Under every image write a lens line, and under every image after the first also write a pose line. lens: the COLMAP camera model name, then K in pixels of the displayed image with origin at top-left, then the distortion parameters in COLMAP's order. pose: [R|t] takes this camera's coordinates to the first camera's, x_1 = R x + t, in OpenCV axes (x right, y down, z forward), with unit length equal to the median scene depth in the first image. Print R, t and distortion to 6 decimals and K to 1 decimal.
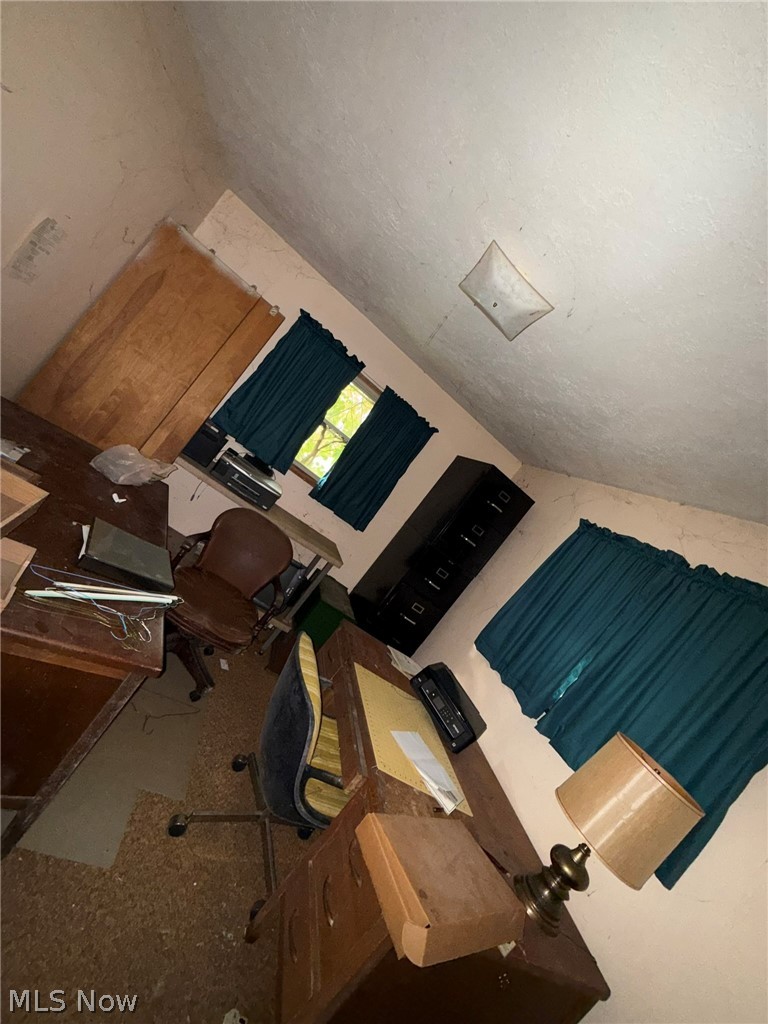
lens RADIAL K [[408.8, 0, 384.0], [0, 408.8, 512.0], [0, 0, 1]] dist [0.001929, 0.000060]
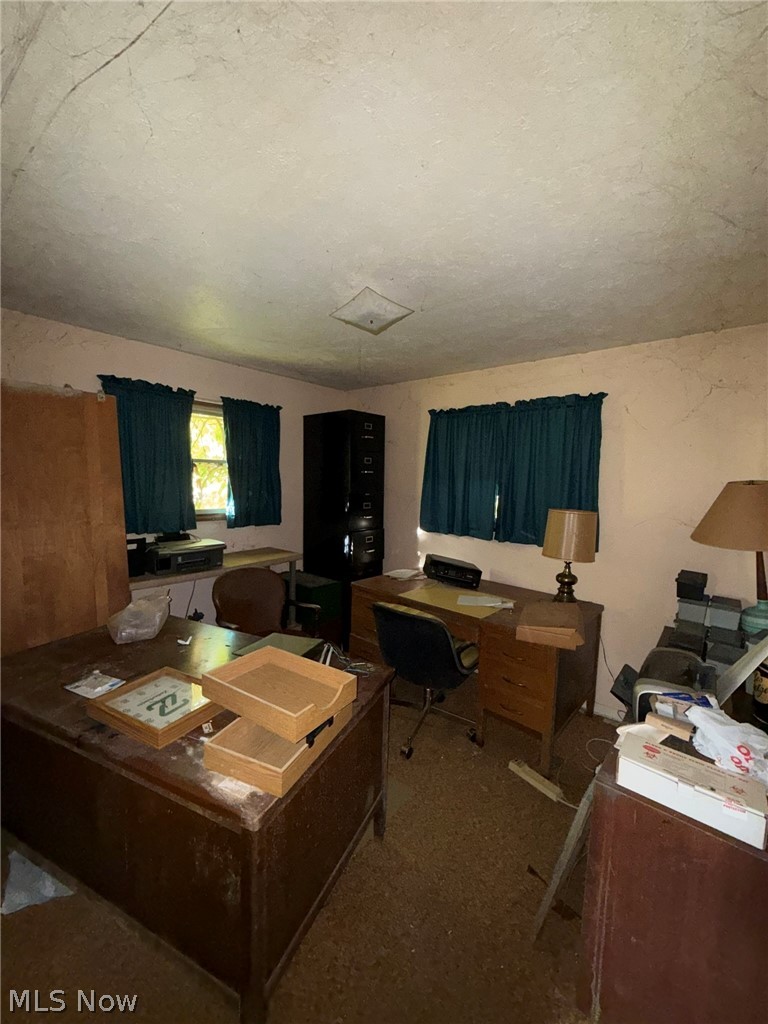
lens RADIAL K [[408.8, 0, 384.0], [0, 408.8, 512.0], [0, 0, 1]] dist [0.001929, 0.000060]
pose [[0.672141, -0.634466, 0.381680, -0.361545], [0.534468, 0.772497, 0.342918, -0.272799], [-0.512416, -0.026493, 0.858328, -0.114524]]
